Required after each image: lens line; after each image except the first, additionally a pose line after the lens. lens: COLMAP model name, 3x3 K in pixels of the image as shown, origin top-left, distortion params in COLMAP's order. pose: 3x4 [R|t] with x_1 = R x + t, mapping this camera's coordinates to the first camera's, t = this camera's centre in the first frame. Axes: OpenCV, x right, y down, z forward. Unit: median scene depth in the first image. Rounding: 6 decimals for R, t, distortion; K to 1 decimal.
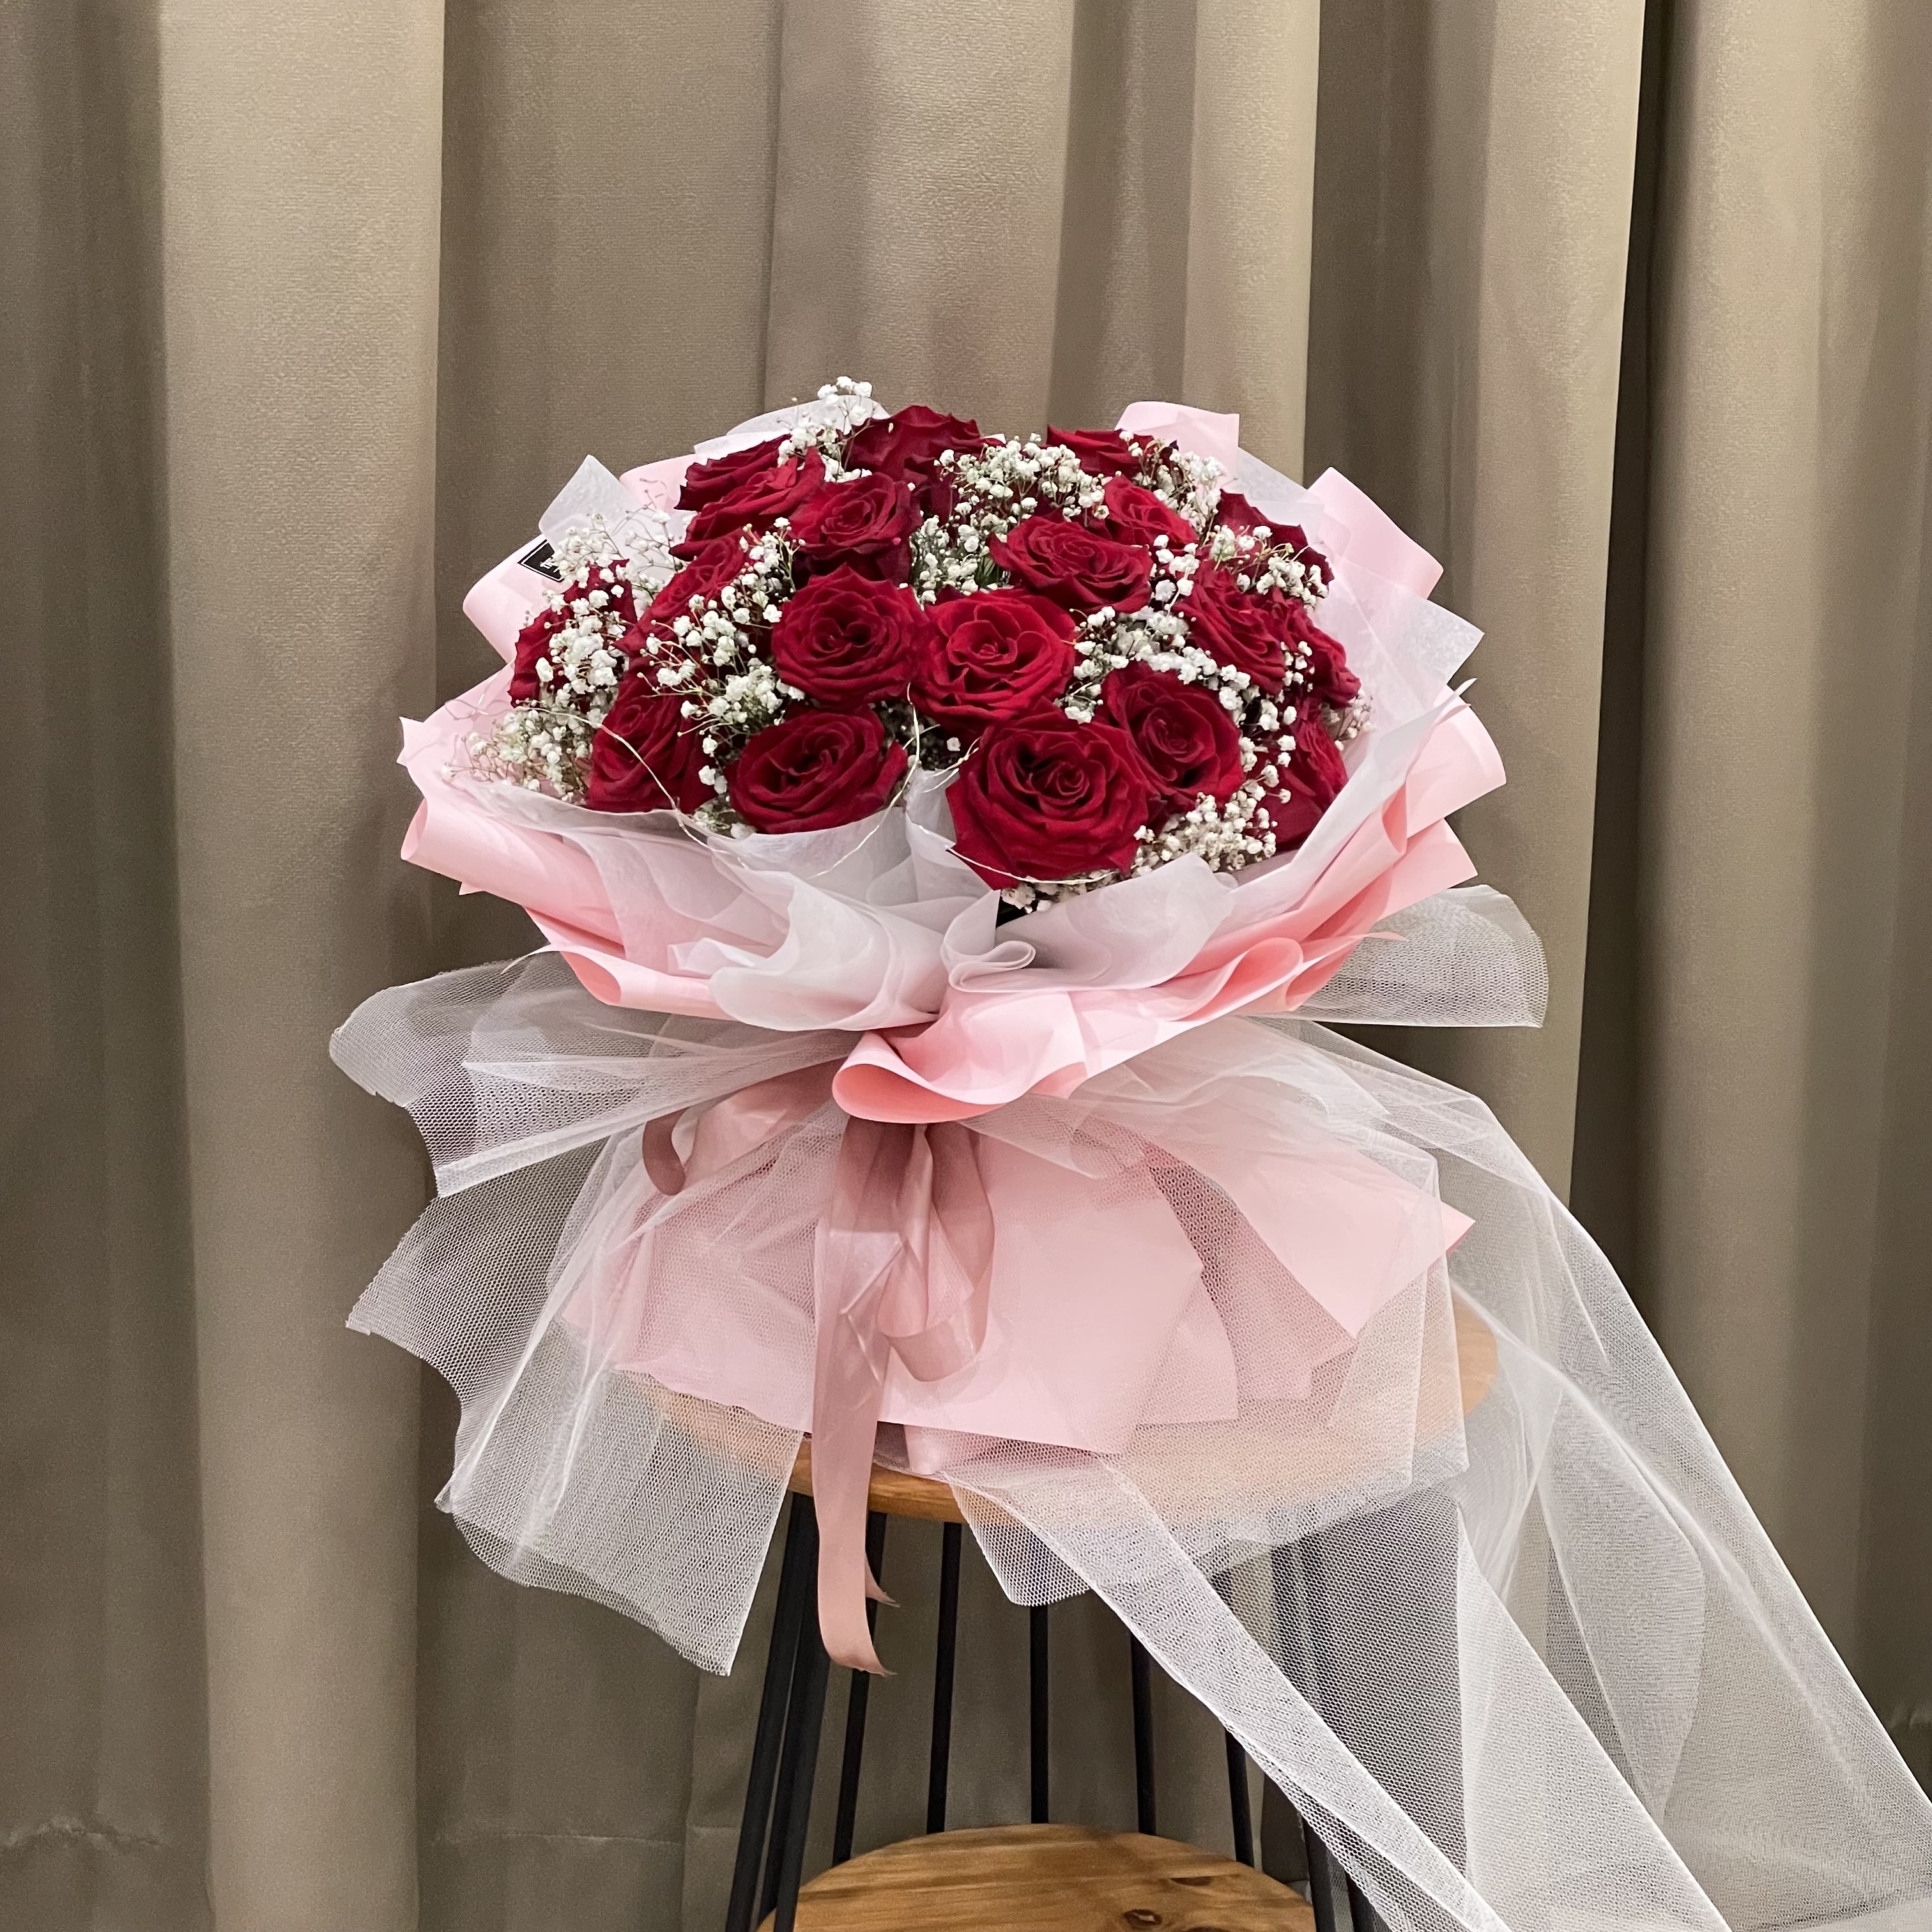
lens RADIAL K [[3795.6, 0, 1080.7], [0, 3795.6, 907.9], [0, 0, 1]] dist [0.048020, 0.498244]
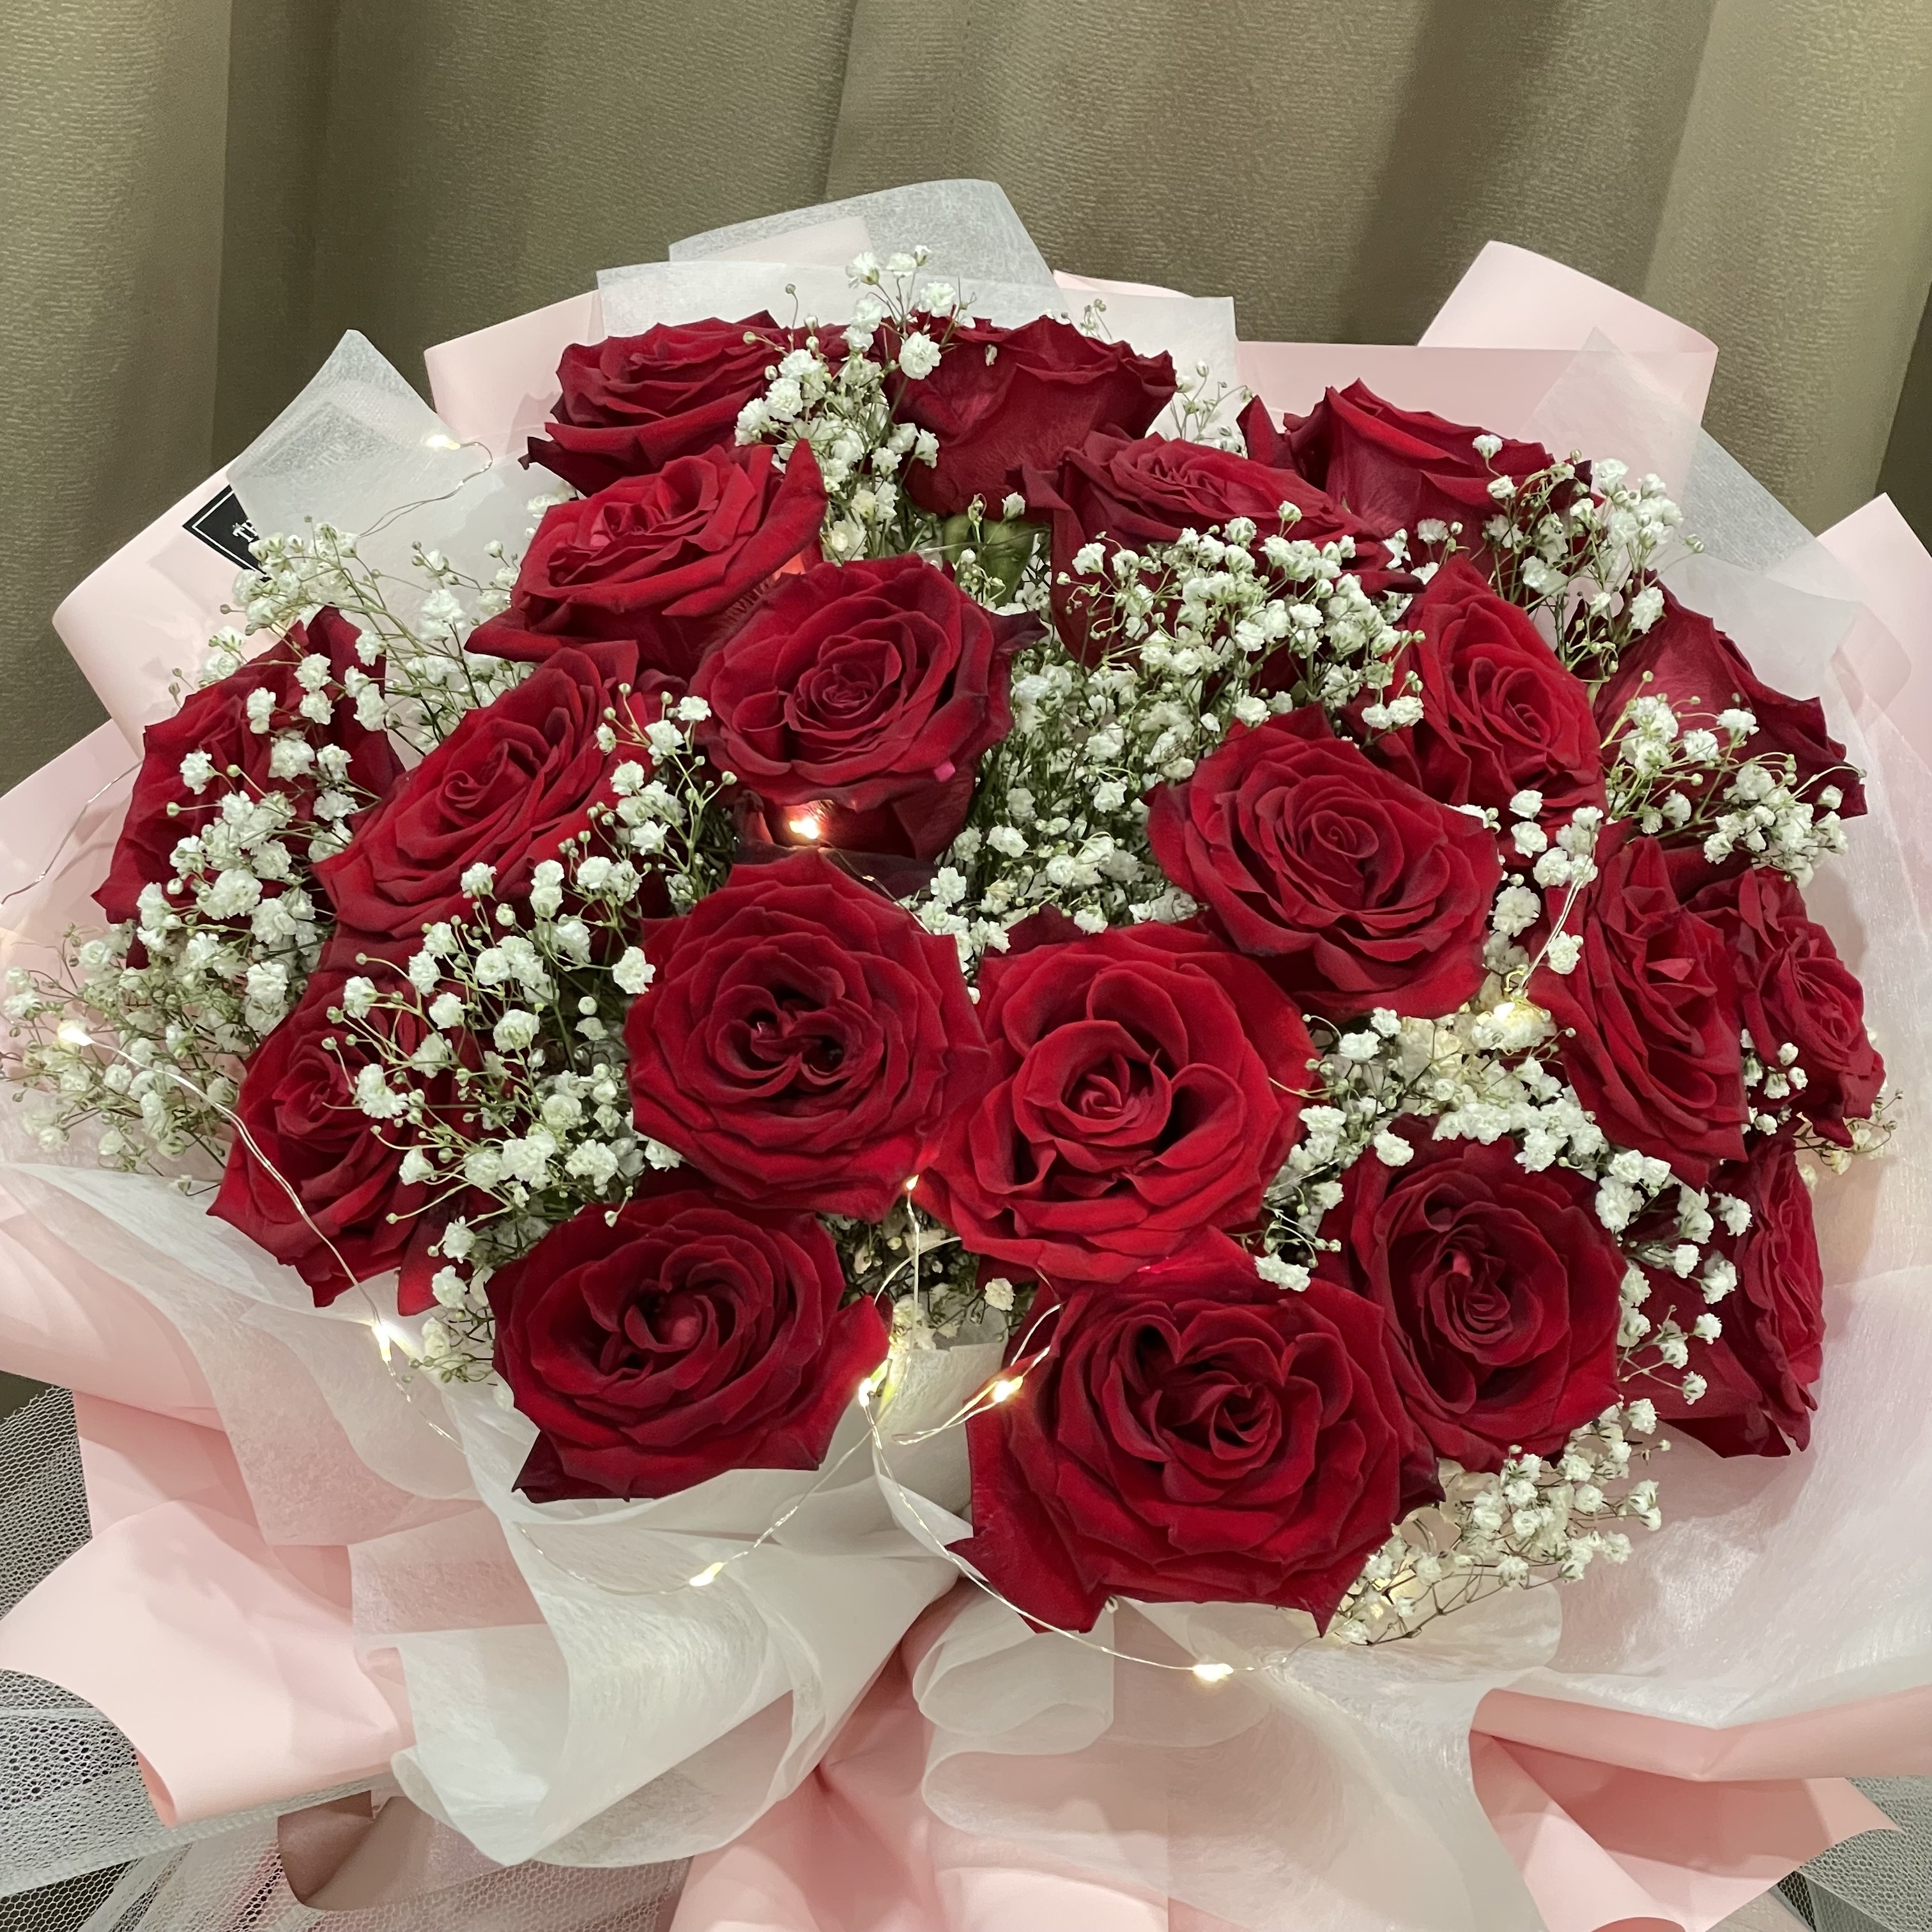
lens RADIAL K [[3795.6, 0, 1080.7], [0, 3795.6, 907.9], [0, 0, 1]] dist [0.048020, 0.498244]
pose [[0.988355, 0.151668, -0.012325, -0.024676], [-0.140707, 0.941745, 0.305479, -0.220368], [0.057938, -0.300188, 0.952119, 0.568645]]
